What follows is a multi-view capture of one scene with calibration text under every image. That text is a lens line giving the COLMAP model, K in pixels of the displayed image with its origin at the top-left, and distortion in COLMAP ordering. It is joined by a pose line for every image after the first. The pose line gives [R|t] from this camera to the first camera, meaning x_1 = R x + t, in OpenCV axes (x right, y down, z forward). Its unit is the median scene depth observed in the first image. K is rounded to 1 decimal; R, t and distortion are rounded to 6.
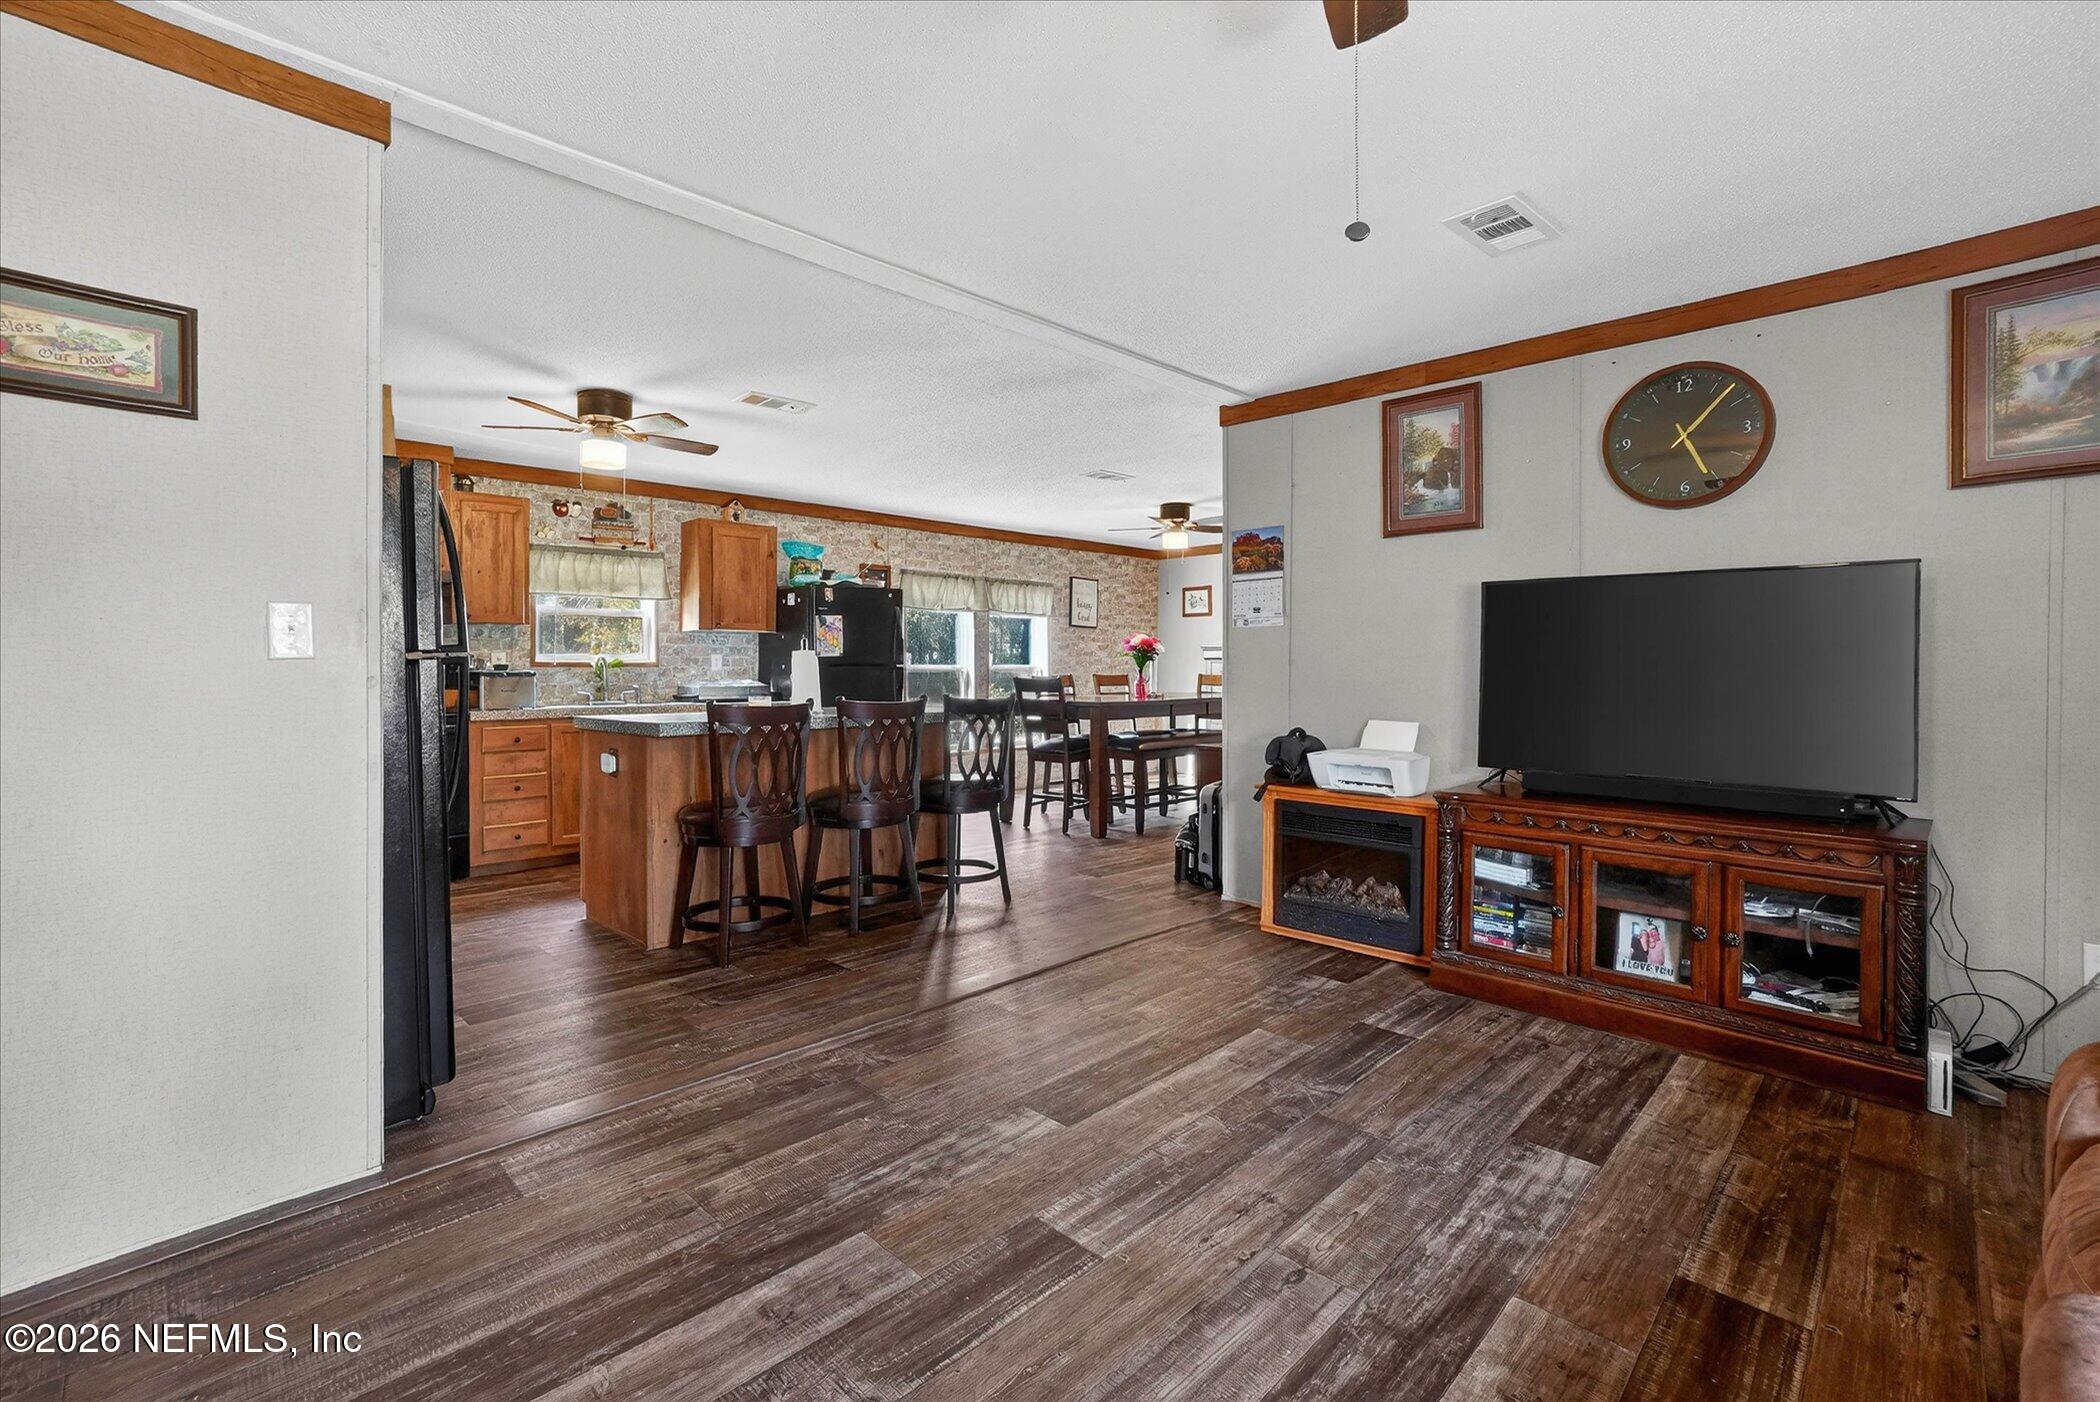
lens RADIAL K [[953.1, 0, 1050.3], [0, 953.1, 662.2], [0, 0, 1]] dist [-0.025528, 0.000167]
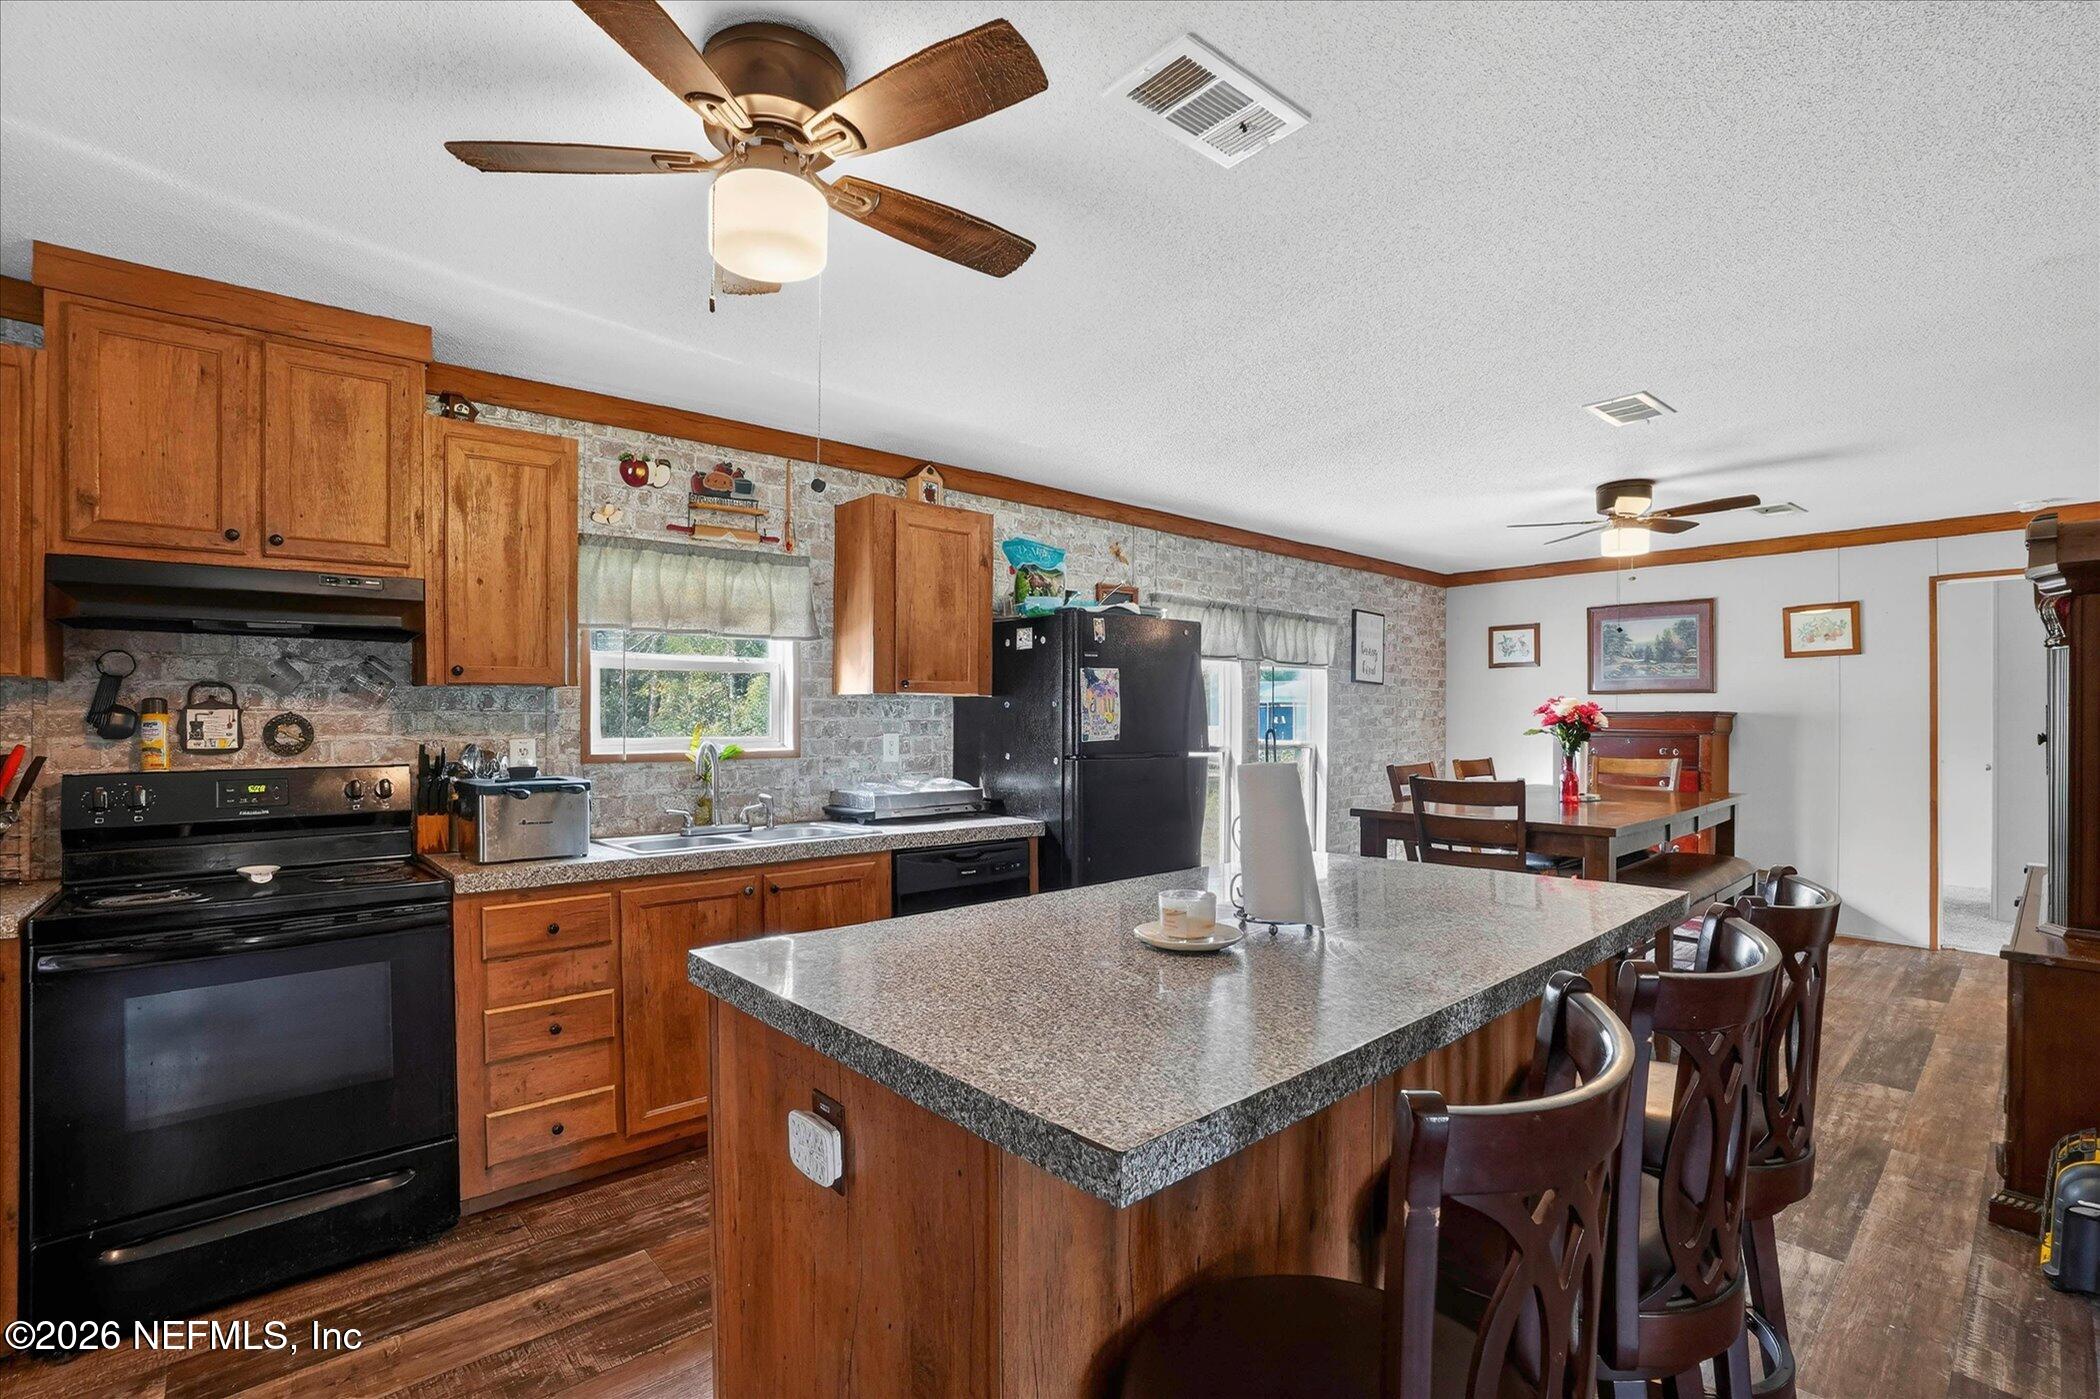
lens RADIAL K [[948.4, 0, 1026.3], [0, 948.4, 721.2], [0, 0, 1]] dist [-0.044629, 0.000444]
pose [[0.997810, 0.002552, -0.066089, -0.245112], [-0.001852, 0.999942, 0.010652, -0.023913], [0.066112, -0.010507, 0.997757, 0.453612]]
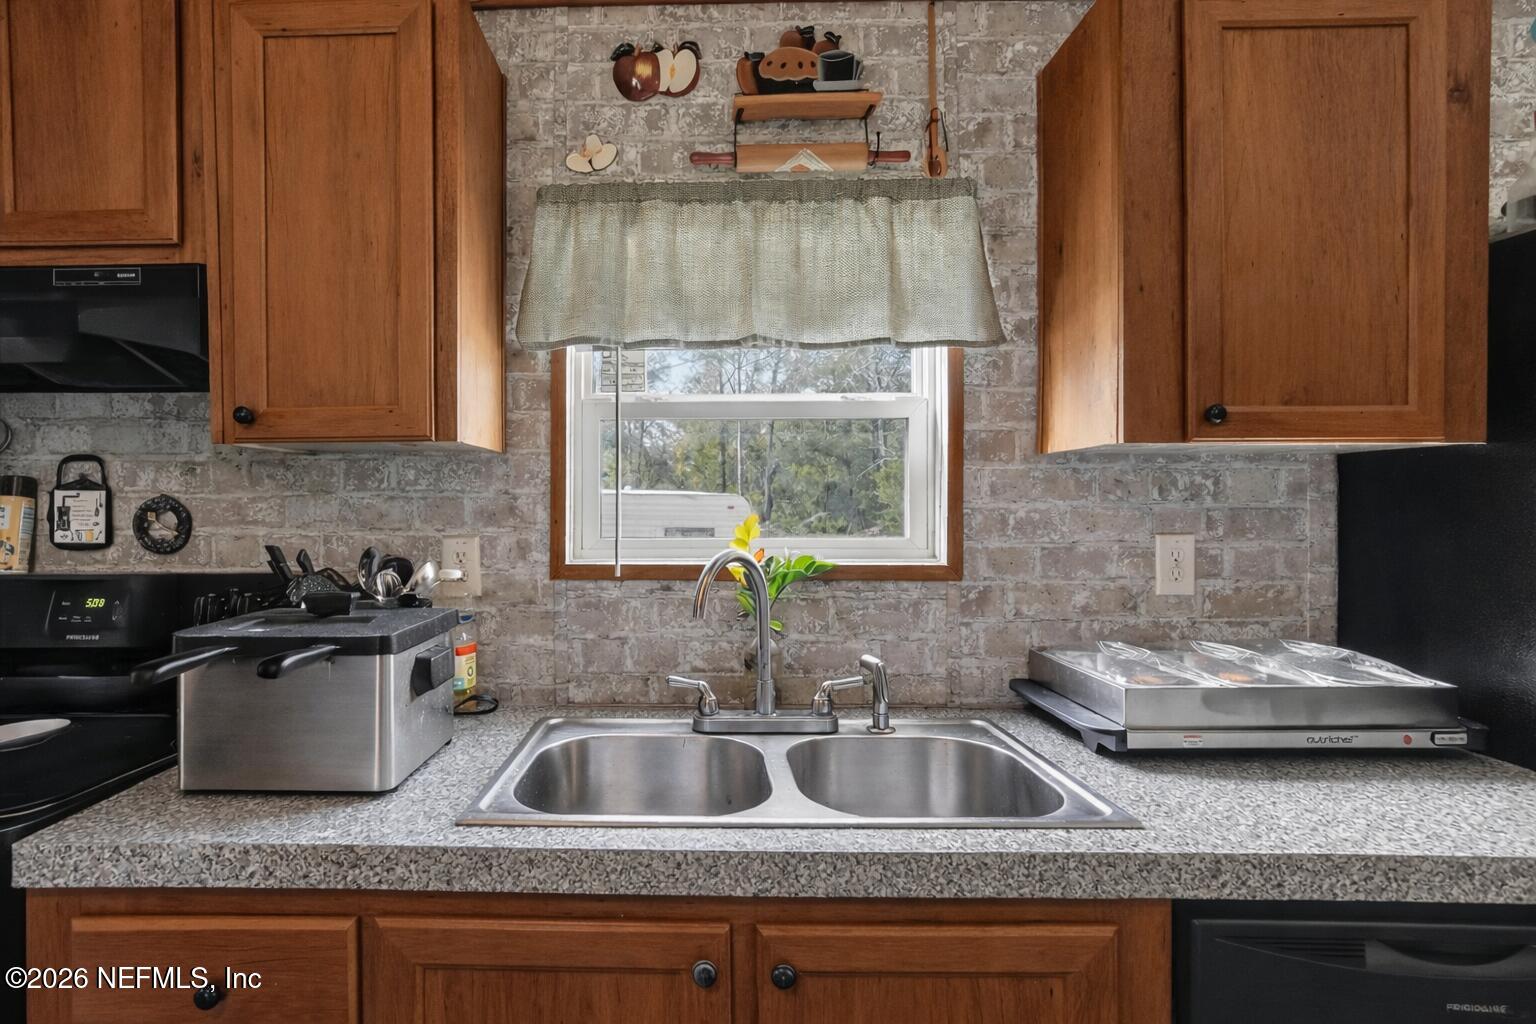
lens RADIAL K [[718.0, 0, 694.8], [0, 718.0, 505.6], [0, 0, 1]] dist [-0.017313, 0.000200]
pose [[0.693388, -0.004438, -0.720551, -0.319157], [0.003392, 0.999990, -0.002895, -0.018066], [0.720556, -0.000437, 0.693396, 0.808398]]
